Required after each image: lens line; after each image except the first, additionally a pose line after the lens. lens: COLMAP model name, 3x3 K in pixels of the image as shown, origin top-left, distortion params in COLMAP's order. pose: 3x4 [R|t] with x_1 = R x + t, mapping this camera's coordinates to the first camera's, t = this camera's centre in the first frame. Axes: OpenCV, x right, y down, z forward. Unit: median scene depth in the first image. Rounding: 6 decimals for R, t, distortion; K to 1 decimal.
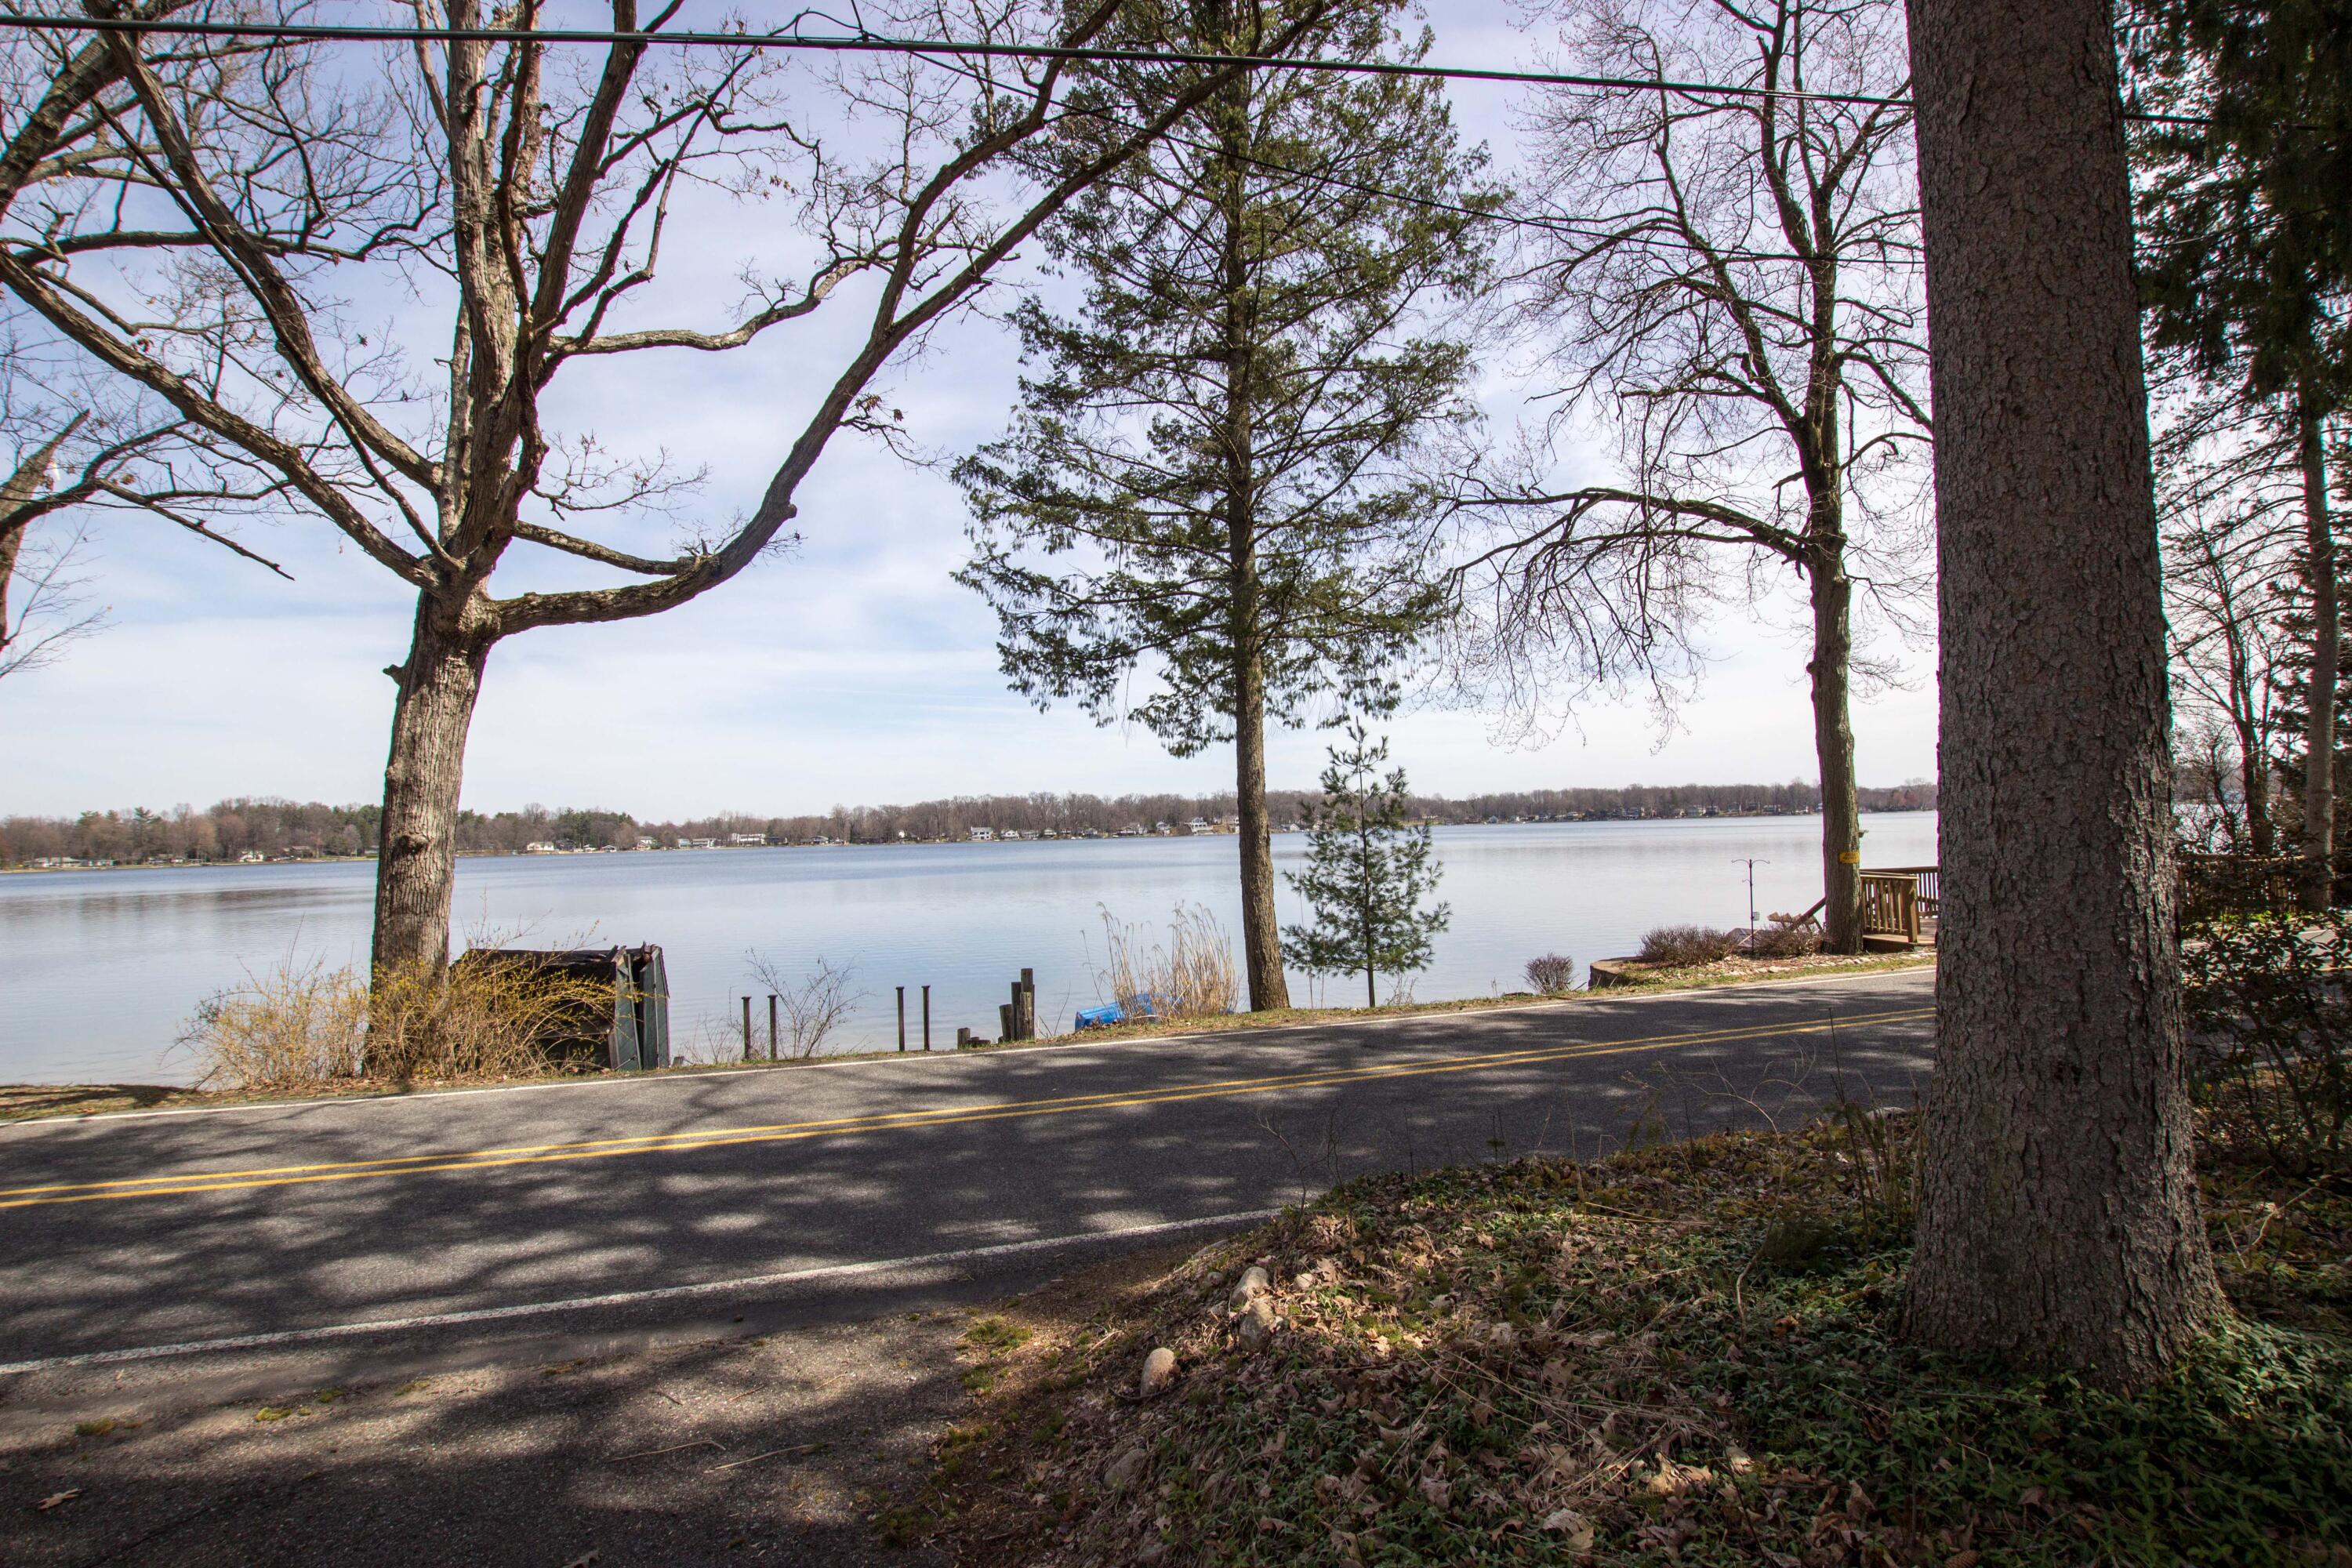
lens RADIAL K [[1076.3, 0, 1176.0], [0, 1076.3, 784.0], [0, 0, 1]] dist [-0.046089, 0.000585]
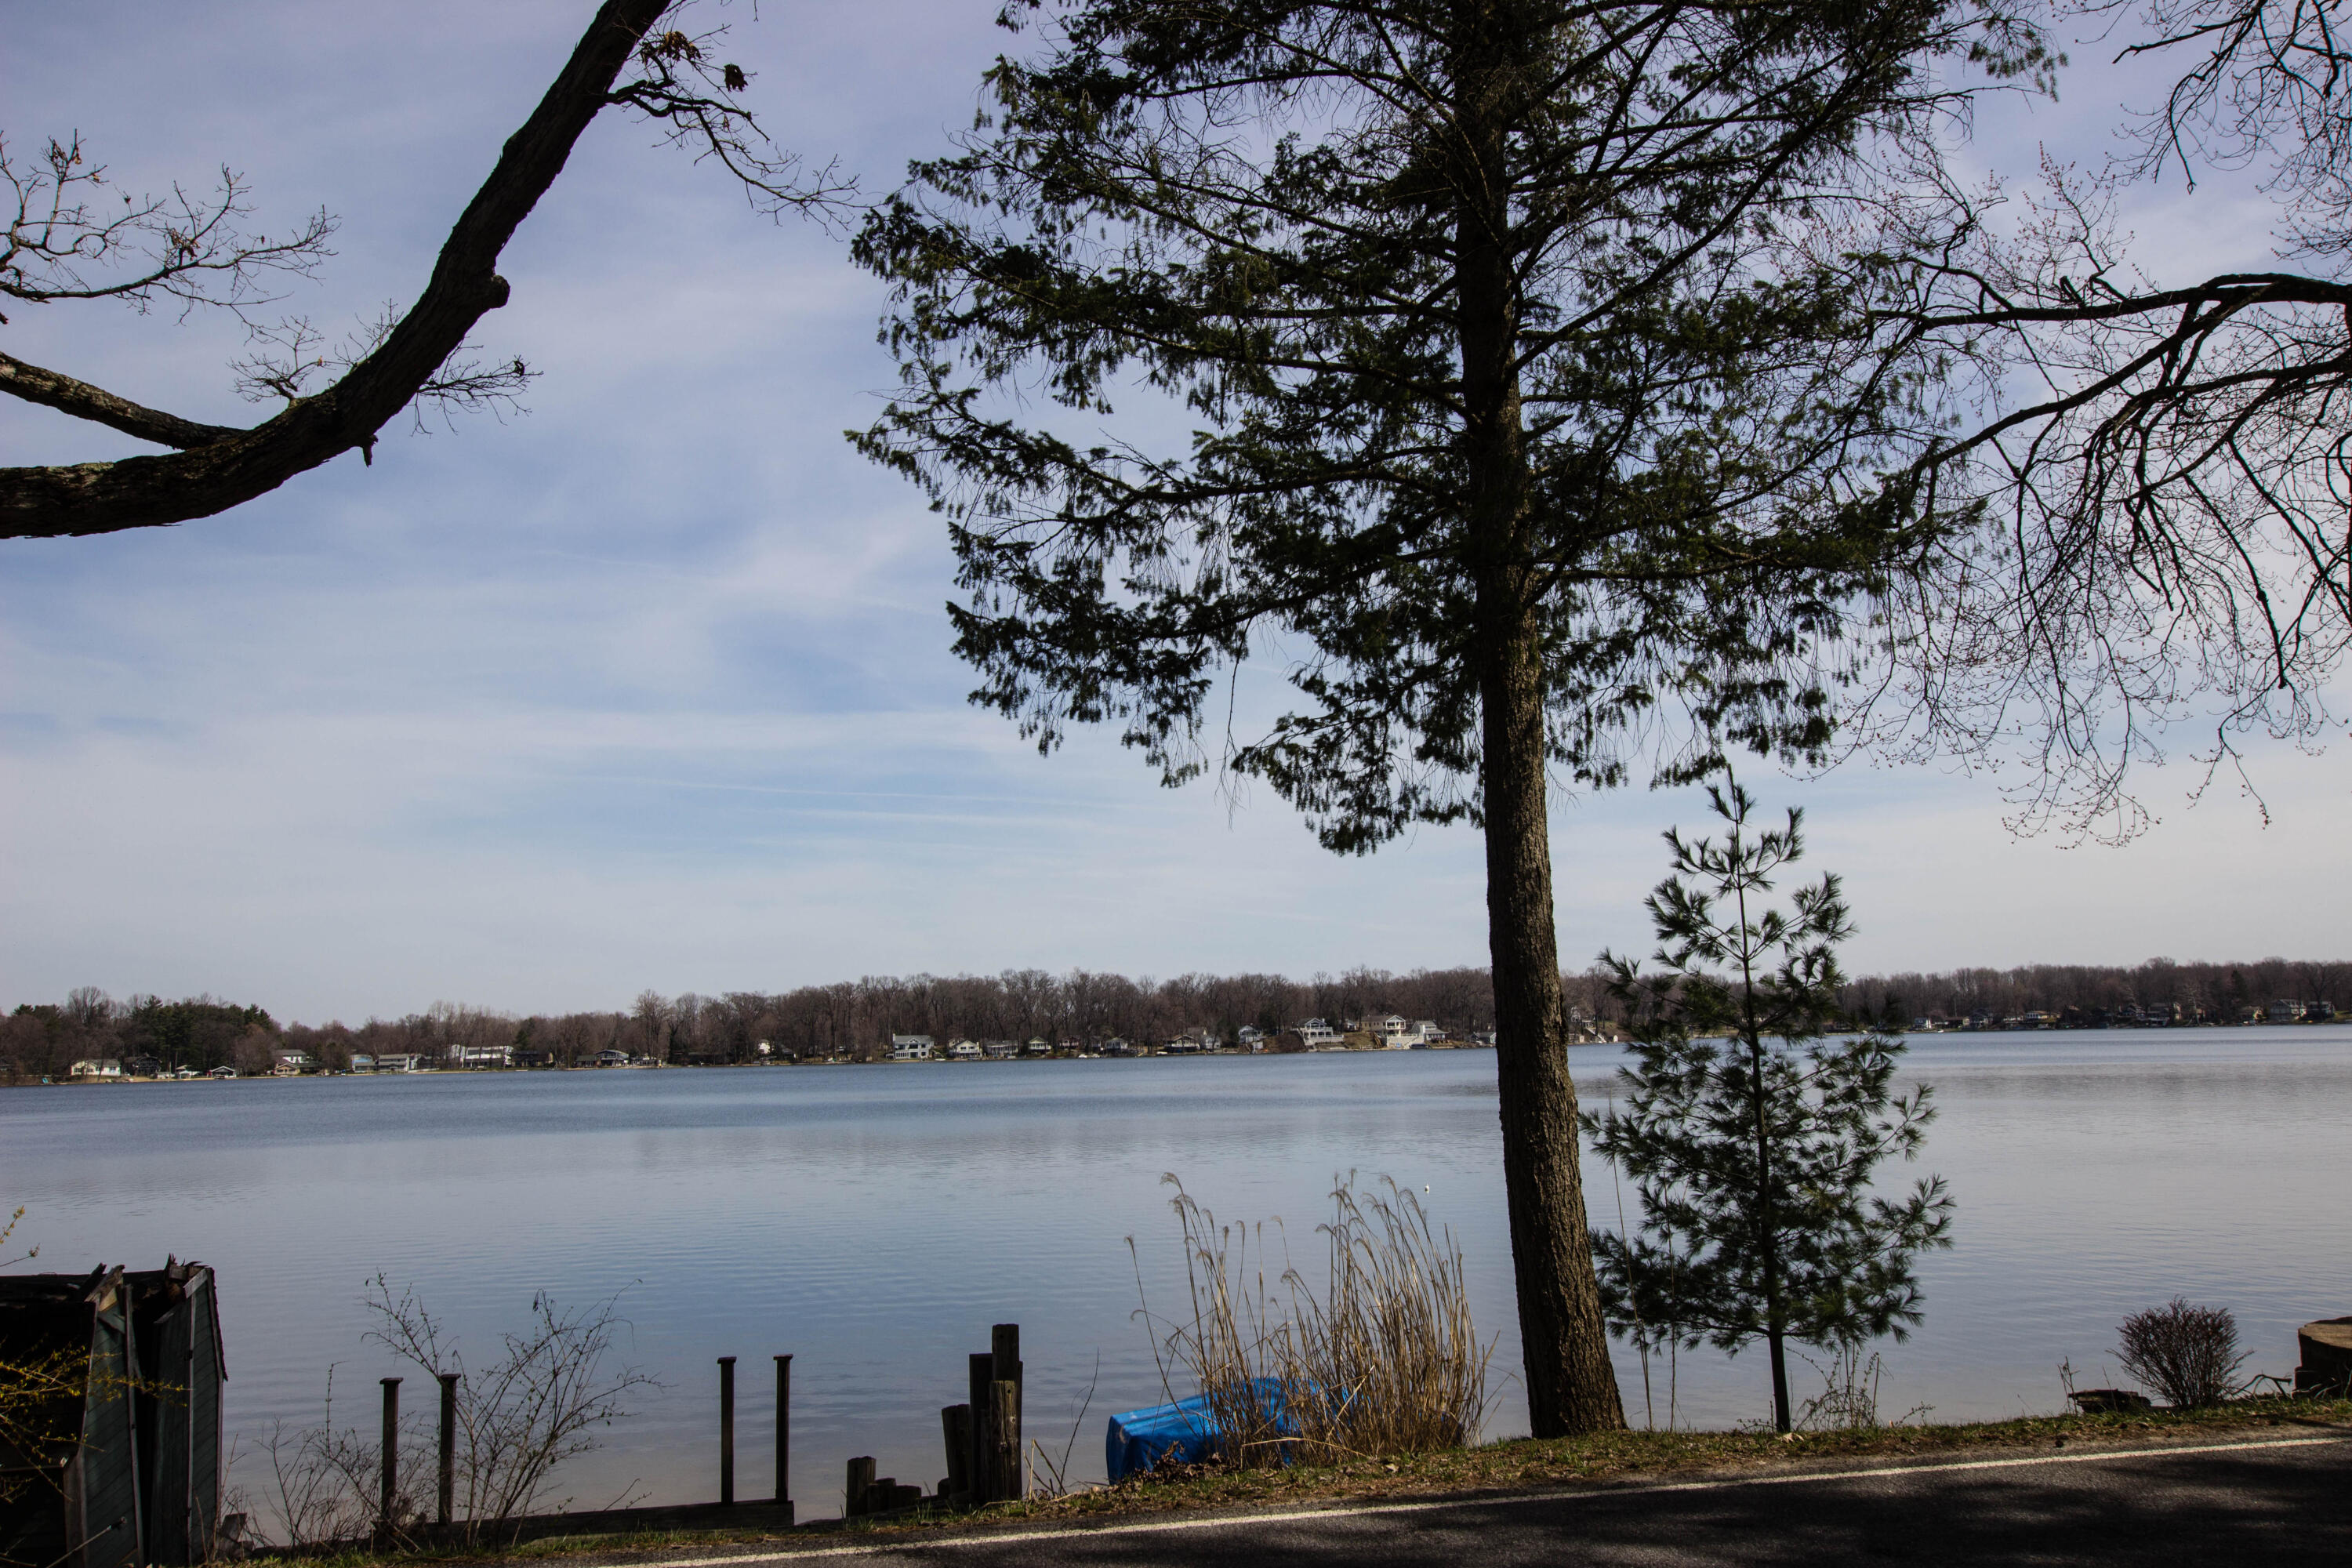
lens RADIAL K [[2001.3, 0, 1176.0], [0, 2001.3, 784.0], [0, 0, 1]] dist [-0.006646, 0.012466]
pose [[0.998788, -0.001580, -0.049189, -0.026051], [-0.002619, 0.996363, -0.085172, 0.018743], [0.049145, 0.085198, 0.995151, 0.153209]]
